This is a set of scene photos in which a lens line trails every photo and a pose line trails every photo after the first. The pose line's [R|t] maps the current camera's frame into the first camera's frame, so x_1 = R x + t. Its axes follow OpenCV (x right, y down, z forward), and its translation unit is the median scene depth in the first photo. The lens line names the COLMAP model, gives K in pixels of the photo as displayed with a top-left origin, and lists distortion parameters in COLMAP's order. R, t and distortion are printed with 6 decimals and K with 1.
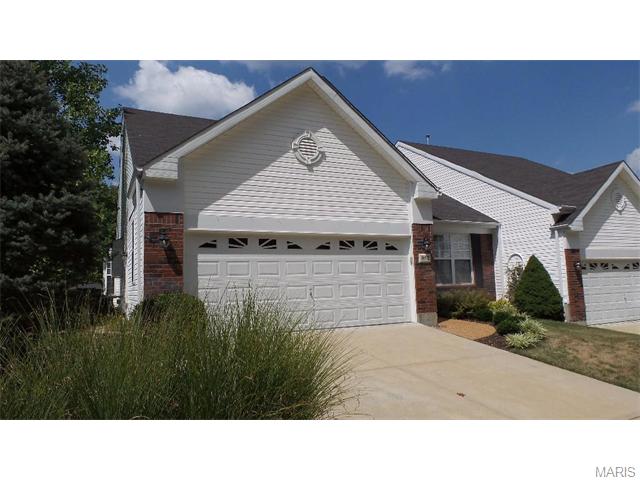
lens RADIAL K [[438.3, 0, 320.8], [0, 438.3, 243.3], [0, 0, 1]] dist [0.006249, 0.001378]
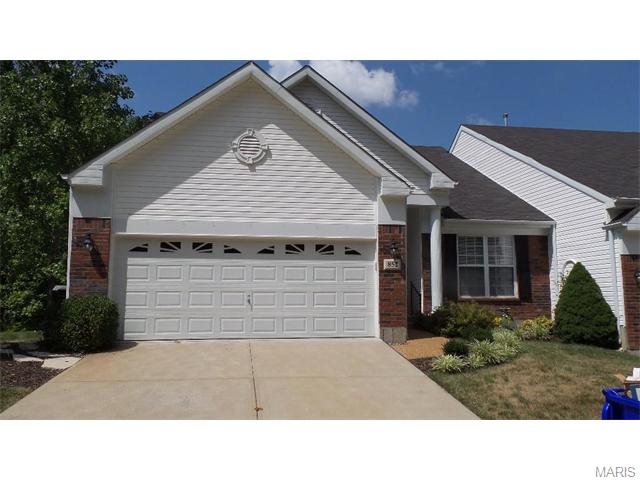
lens RADIAL K [[496.0, 0, 320.5], [0, 496.0, 244.5], [0, 0, 1]] dist [0.022812, 0.000243]
pose [[0.955635, -0.003571, -0.294531, 0.398631], [0.001165, 0.999965, -0.008345, 0.002994], [0.294551, 0.007632, 0.955605, 0.019880]]
